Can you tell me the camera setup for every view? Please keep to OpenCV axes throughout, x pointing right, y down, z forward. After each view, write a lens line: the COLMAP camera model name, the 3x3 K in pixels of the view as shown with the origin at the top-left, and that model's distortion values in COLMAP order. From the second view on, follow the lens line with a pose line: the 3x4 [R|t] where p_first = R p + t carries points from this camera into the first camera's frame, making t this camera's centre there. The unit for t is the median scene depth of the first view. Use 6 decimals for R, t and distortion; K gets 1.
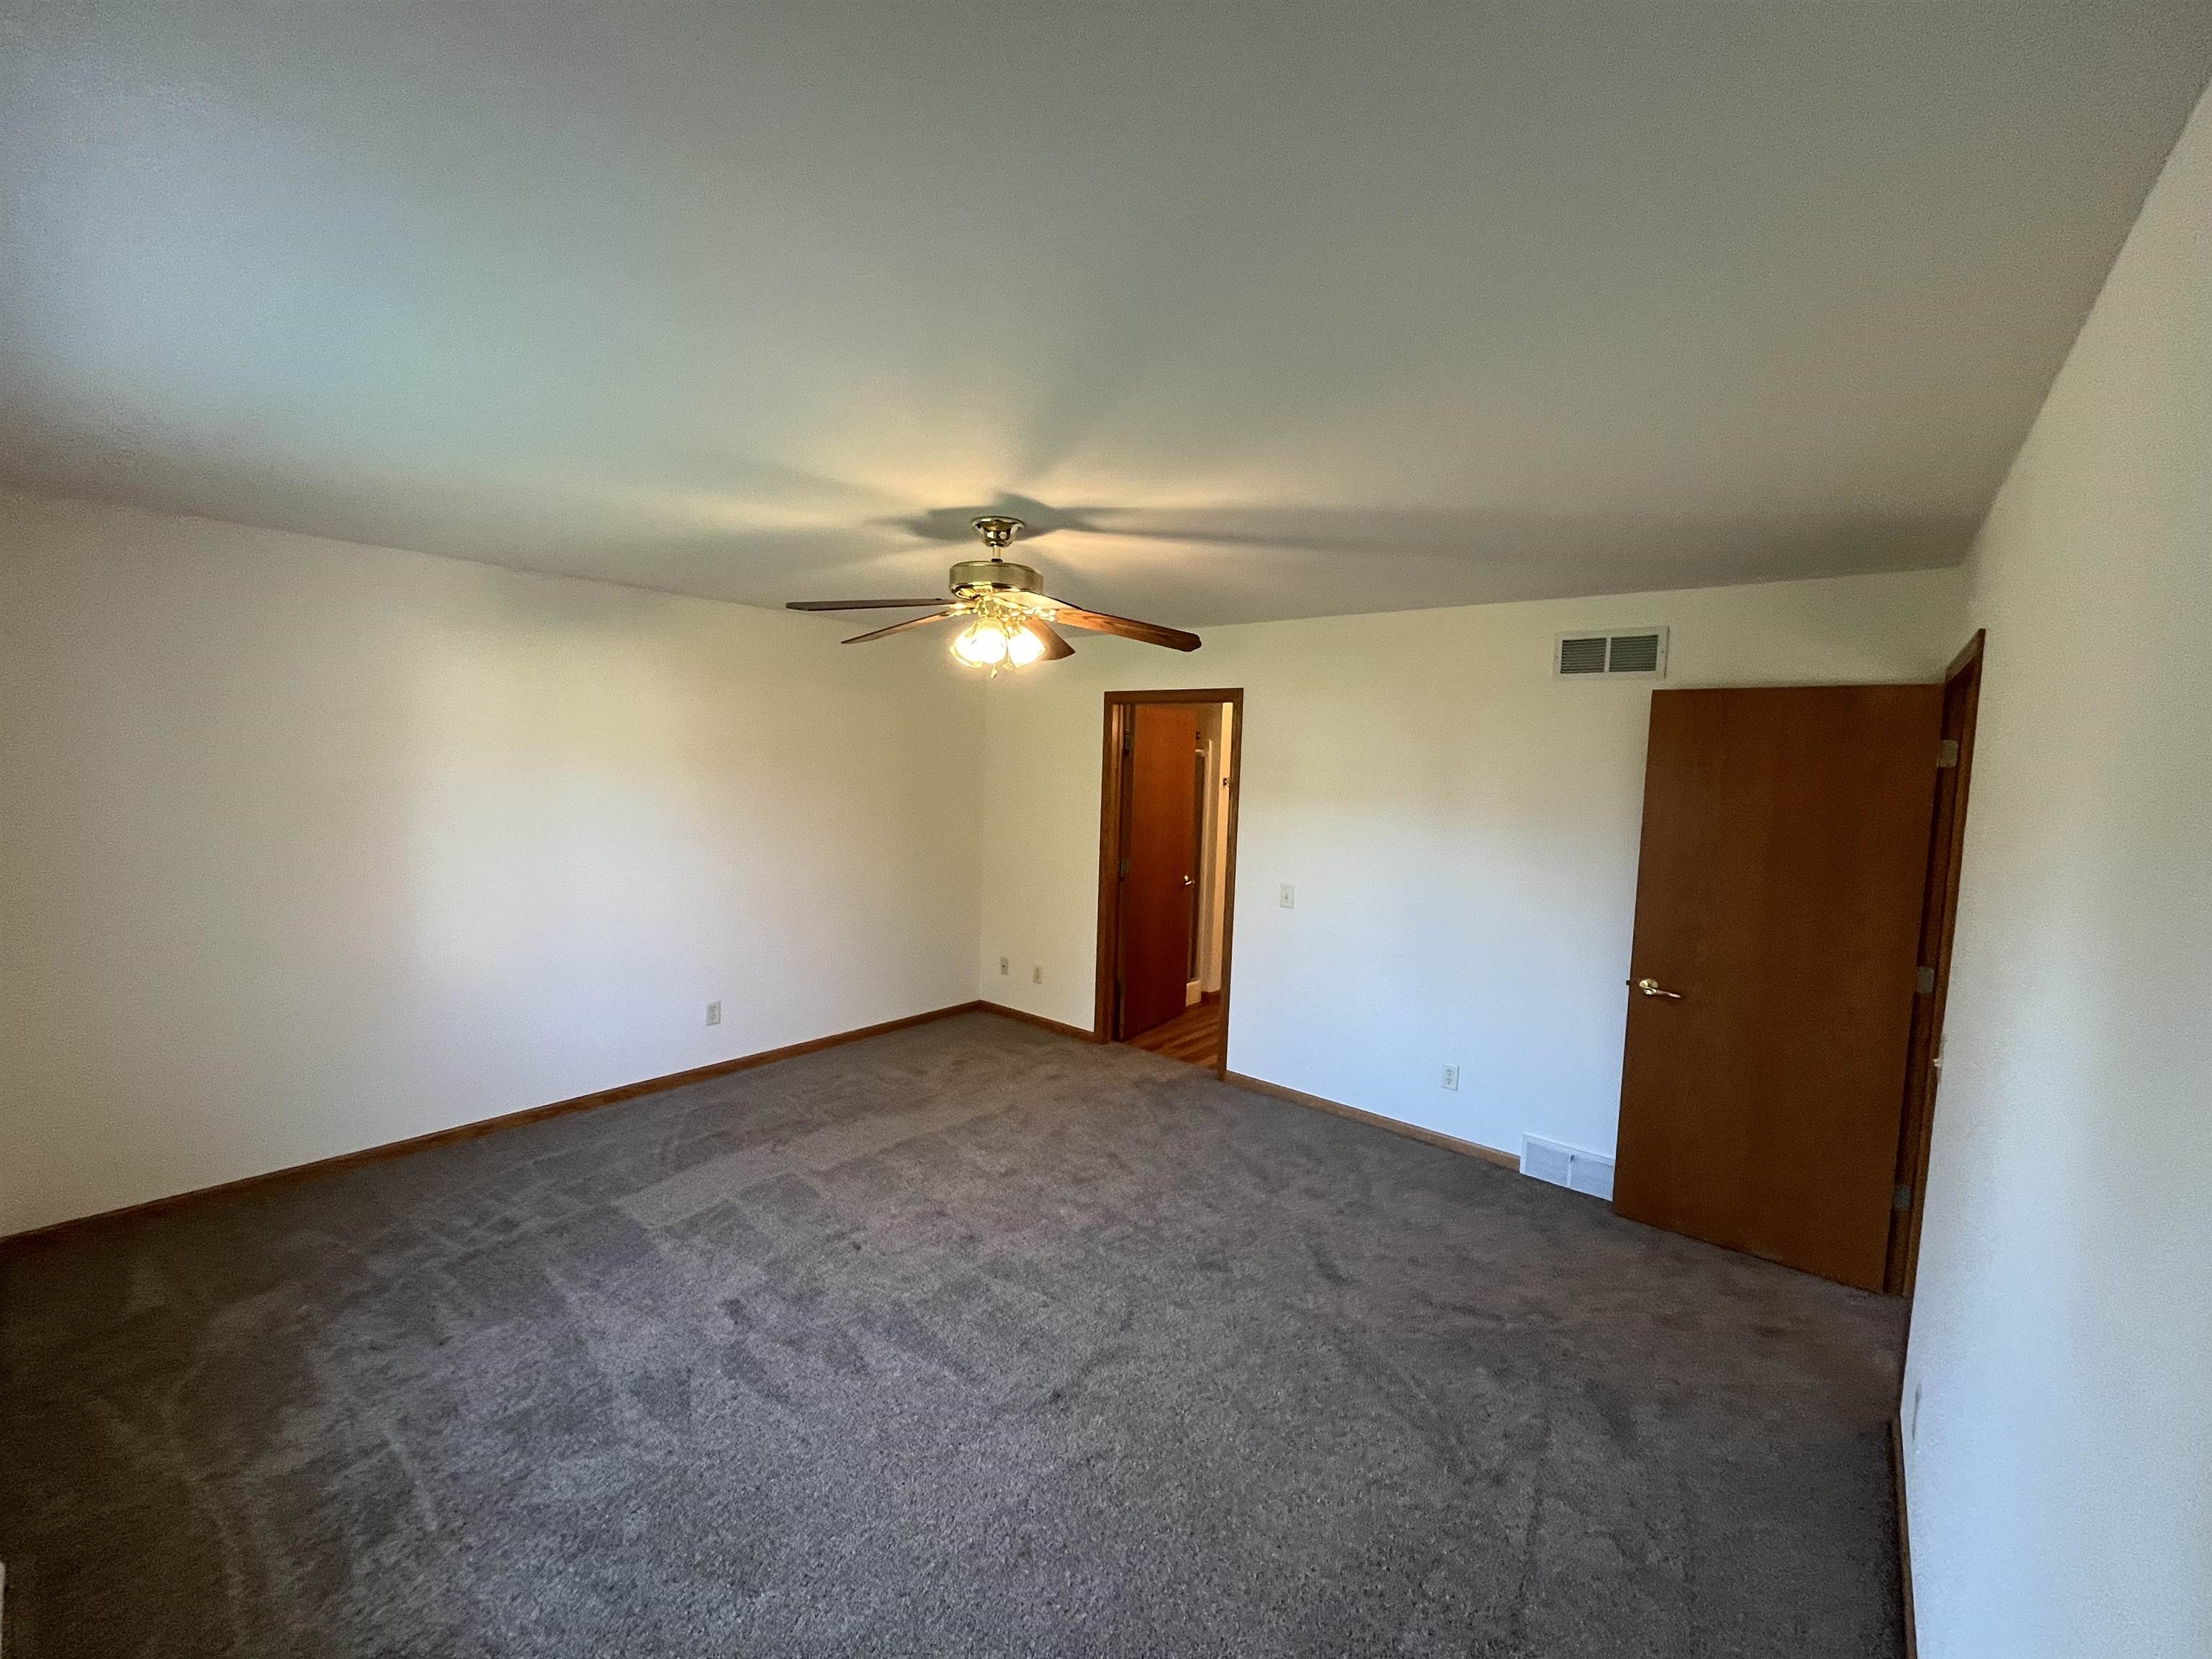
lens RADIAL K [[891.5, 0, 1107.1], [0, 891.5, 838.0], [0, 0, 1]] dist [-0.004366, -0.000108]
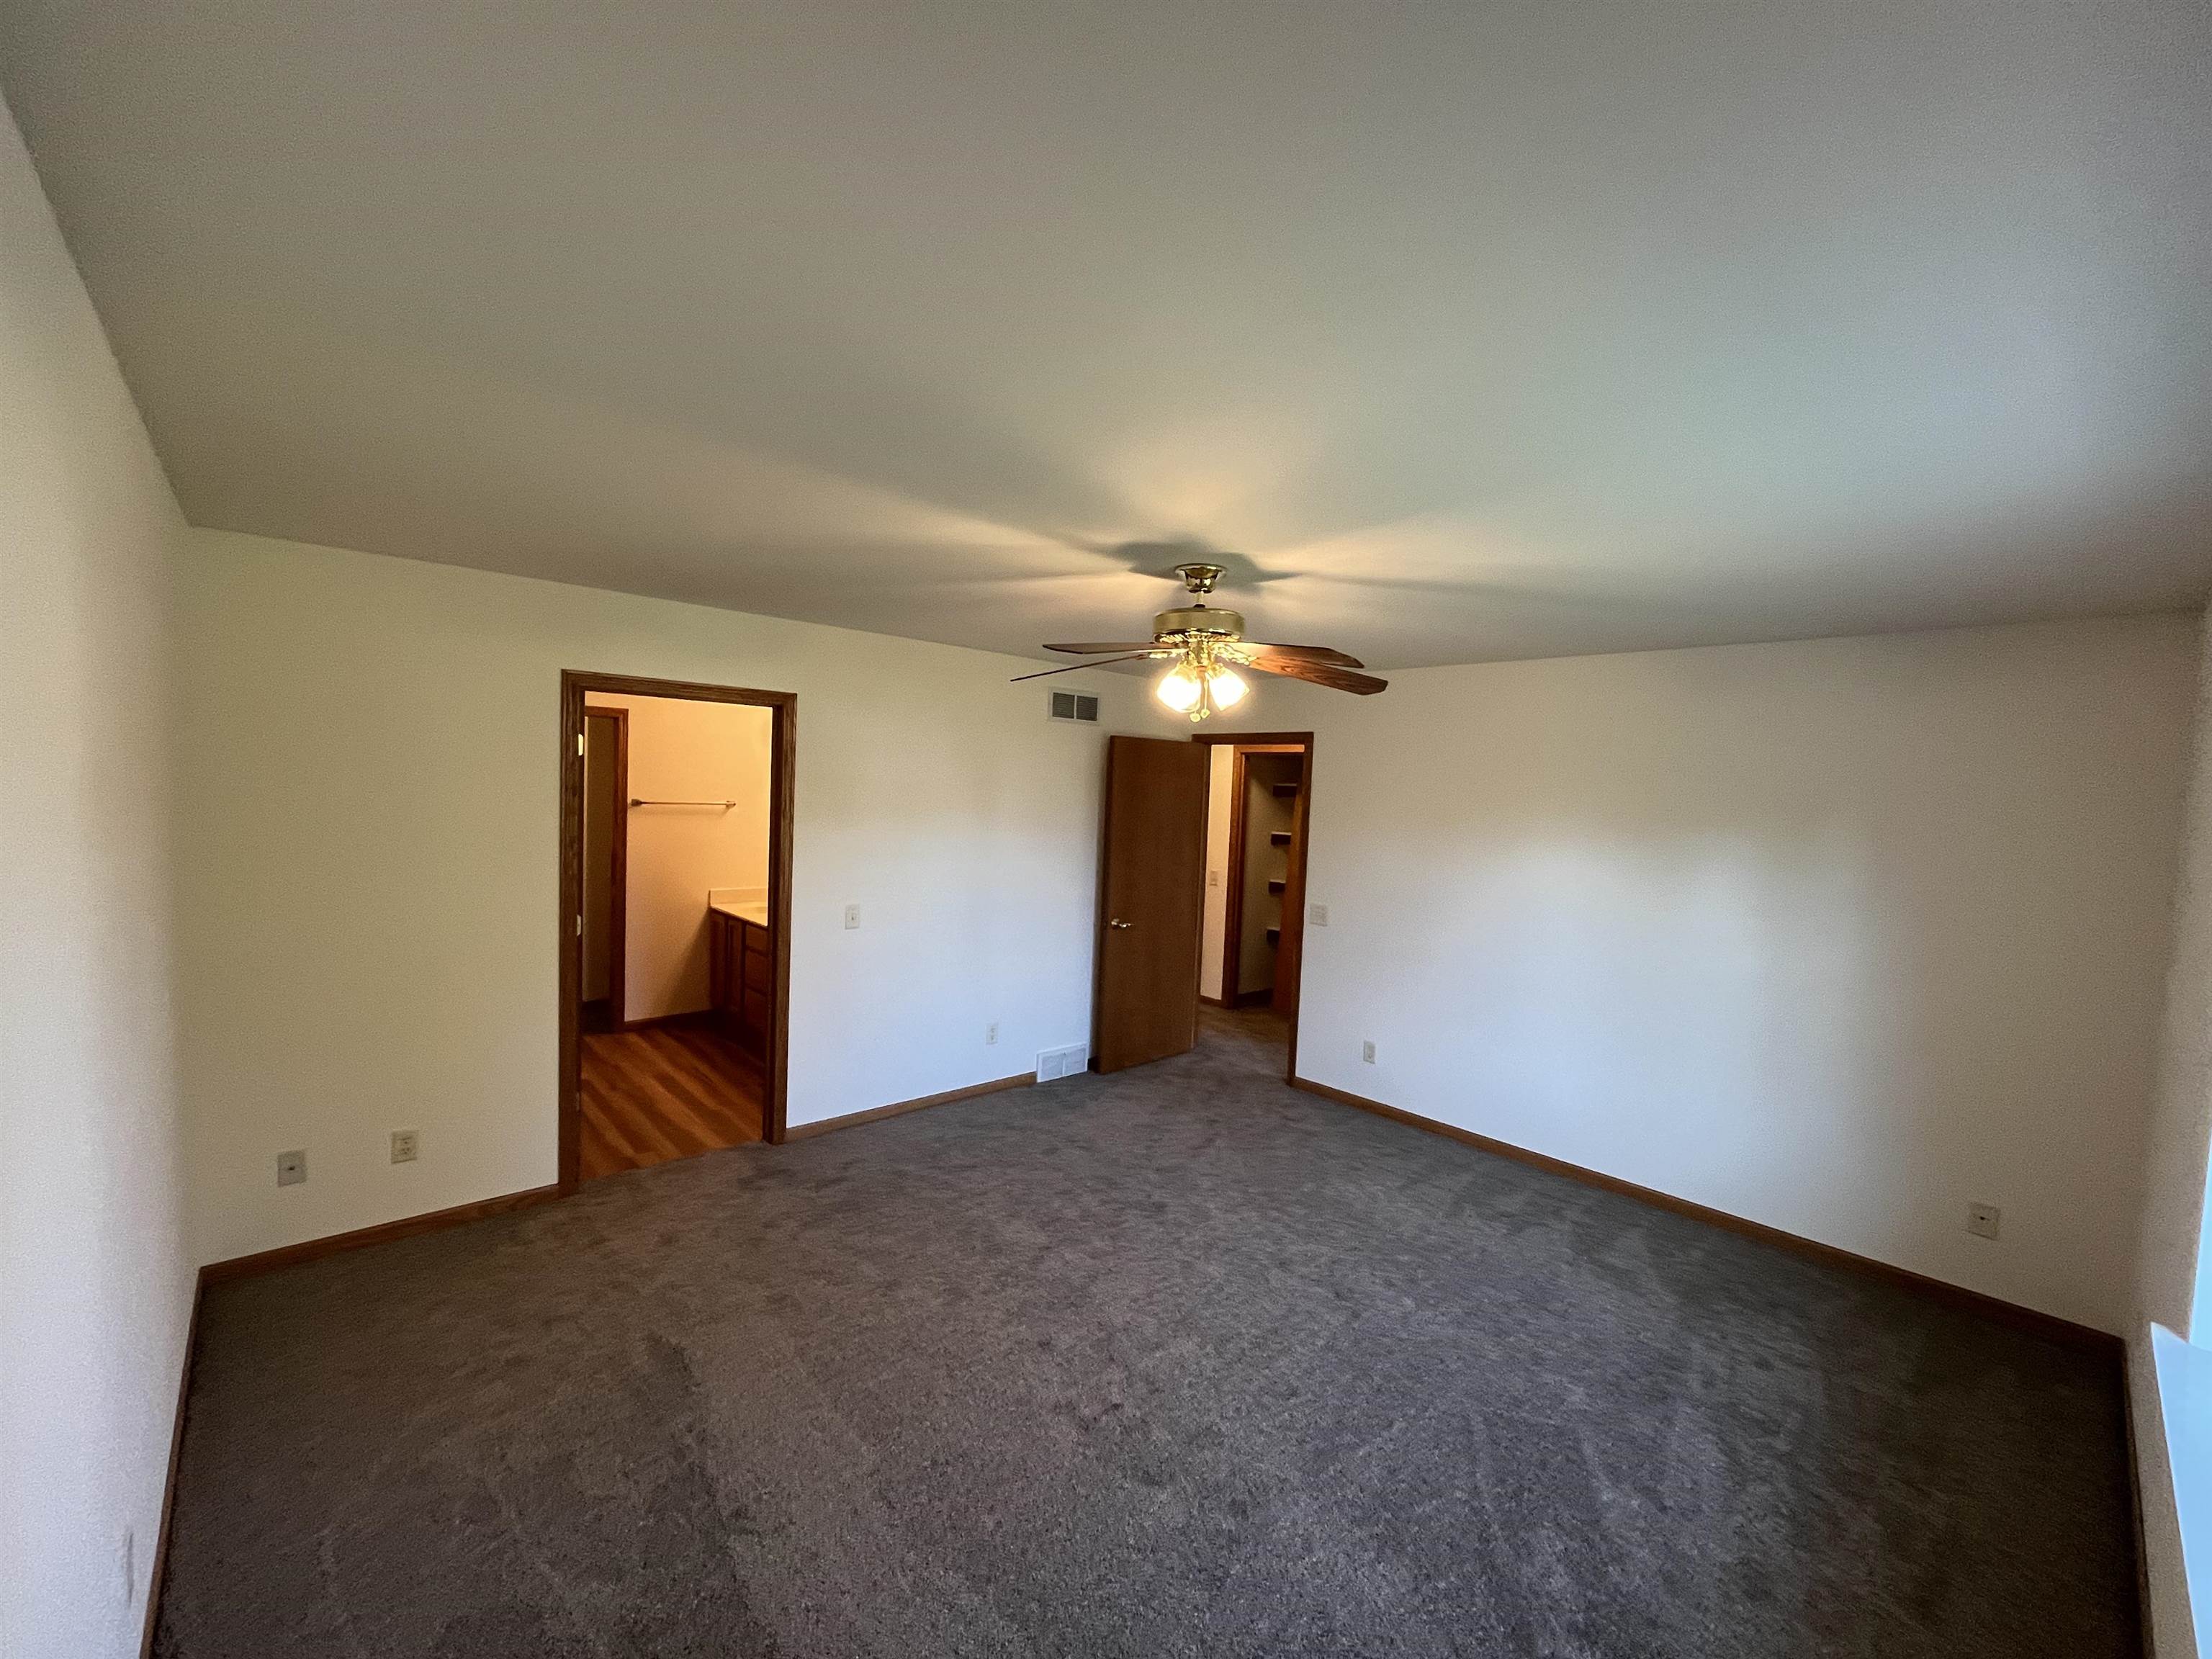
lens RADIAL K [[891.5, 0, 1116.4], [0, 891.5, 829.3], [0, 0, 1]] dist [-0.004366, -0.000108]
pose [[0.128430, -0.080944, 0.988410, -0.832109], [0.045654, 0.996089, 0.075641, -0.105135], [-0.990667, 0.035410, 0.131623, 0.689519]]
